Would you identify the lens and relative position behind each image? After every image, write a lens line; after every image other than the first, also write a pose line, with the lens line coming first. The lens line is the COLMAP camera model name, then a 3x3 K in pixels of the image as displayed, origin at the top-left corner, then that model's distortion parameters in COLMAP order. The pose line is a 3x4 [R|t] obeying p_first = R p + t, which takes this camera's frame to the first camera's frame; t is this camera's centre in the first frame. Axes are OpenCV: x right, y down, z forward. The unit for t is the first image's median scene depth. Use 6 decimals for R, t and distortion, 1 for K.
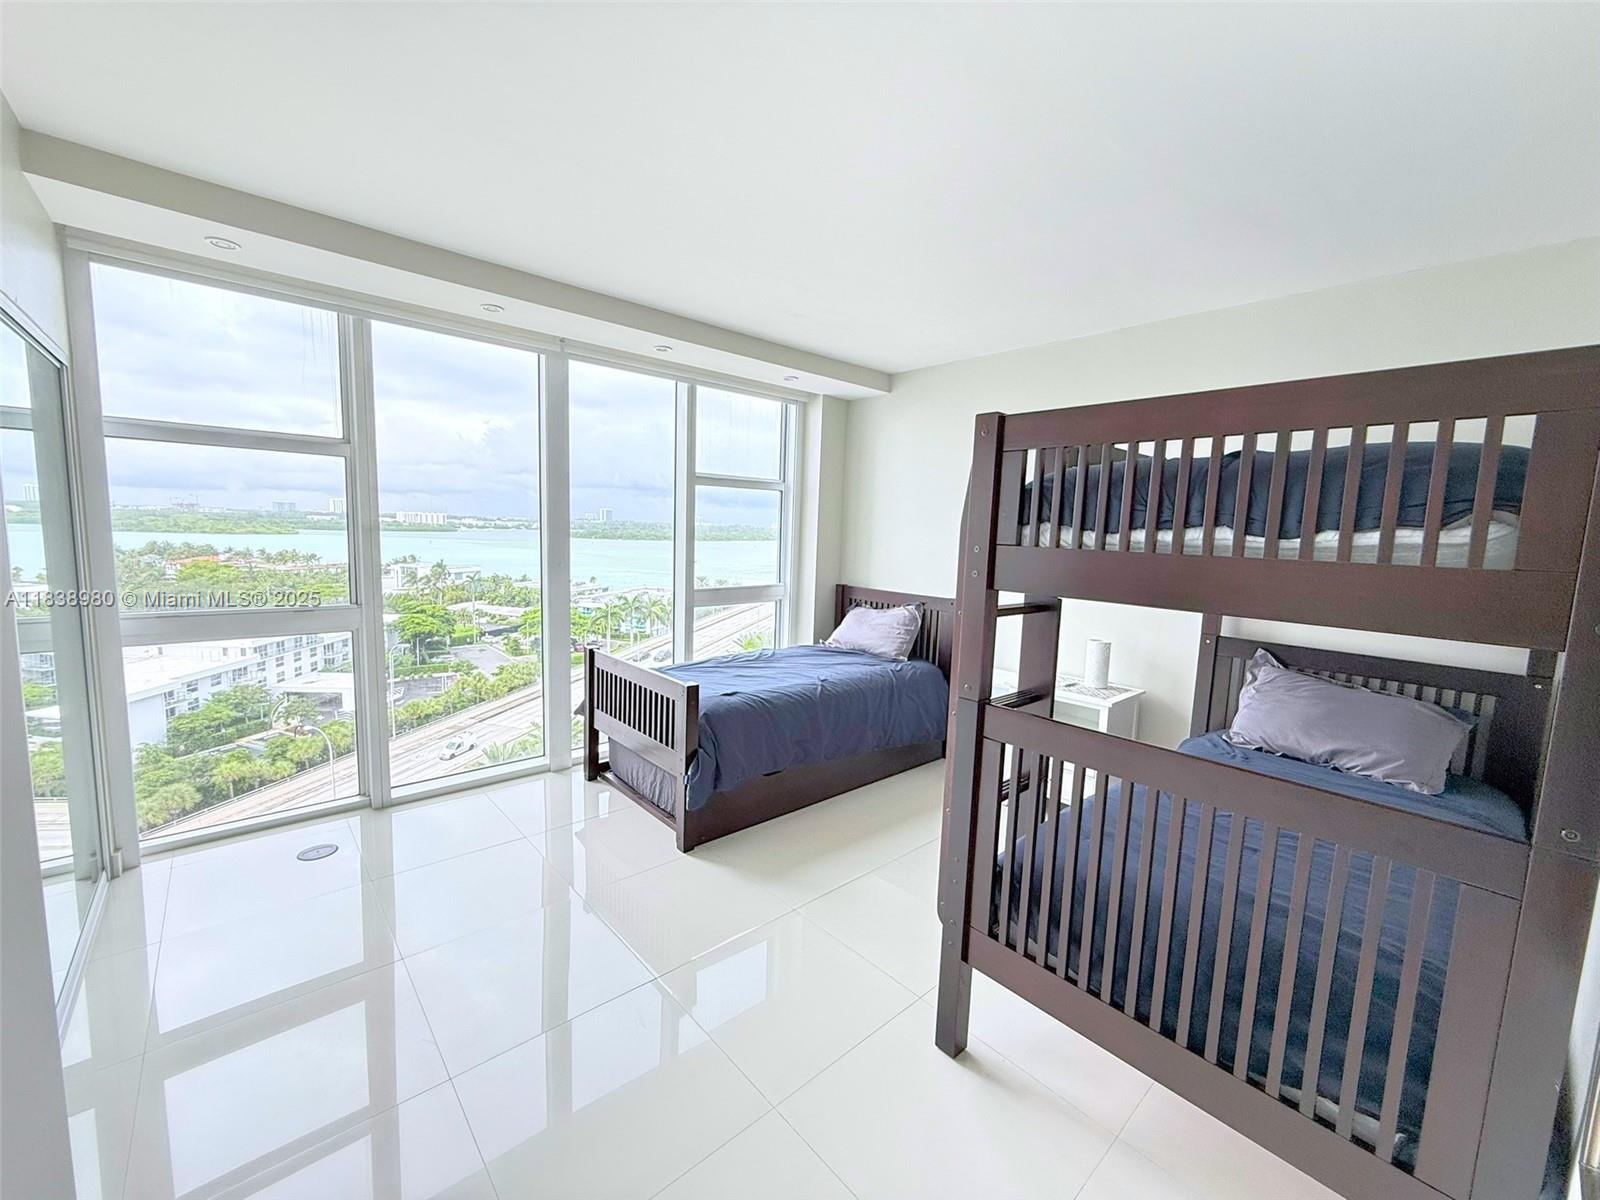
lens RADIAL K [[640.1, 0, 799.2], [0, 640.1, 602.2], [0, 0, 1]] dist [0.000036, 0.000002]
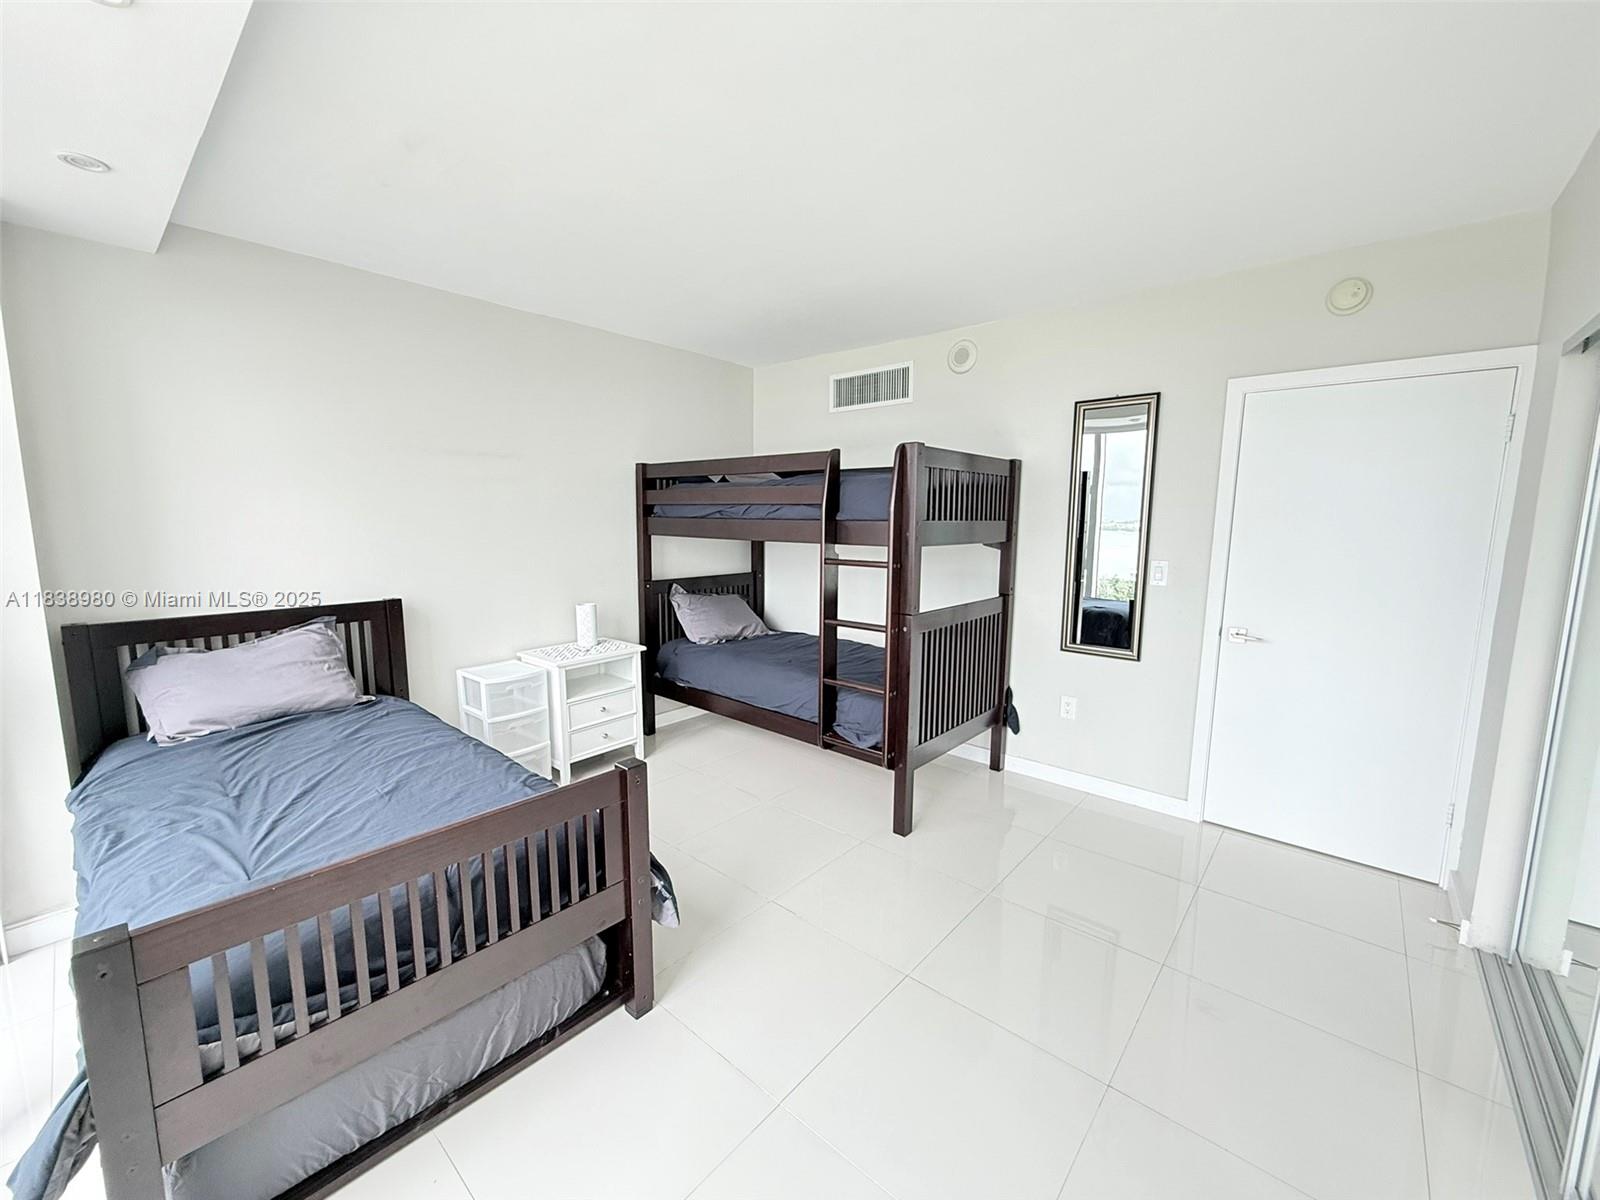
lens RADIAL K [[640.1, 0, 799.7], [0, 640.1, 598.5], [0, 0, 1]] dist [0.000036, 0.000002]
pose [[-0.124247, -0.166327, 0.978212, -0.767681], [0.095126, 0.979313, 0.178597, -0.128495], [-0.987681, 0.115244, -0.105855, 0.844706]]
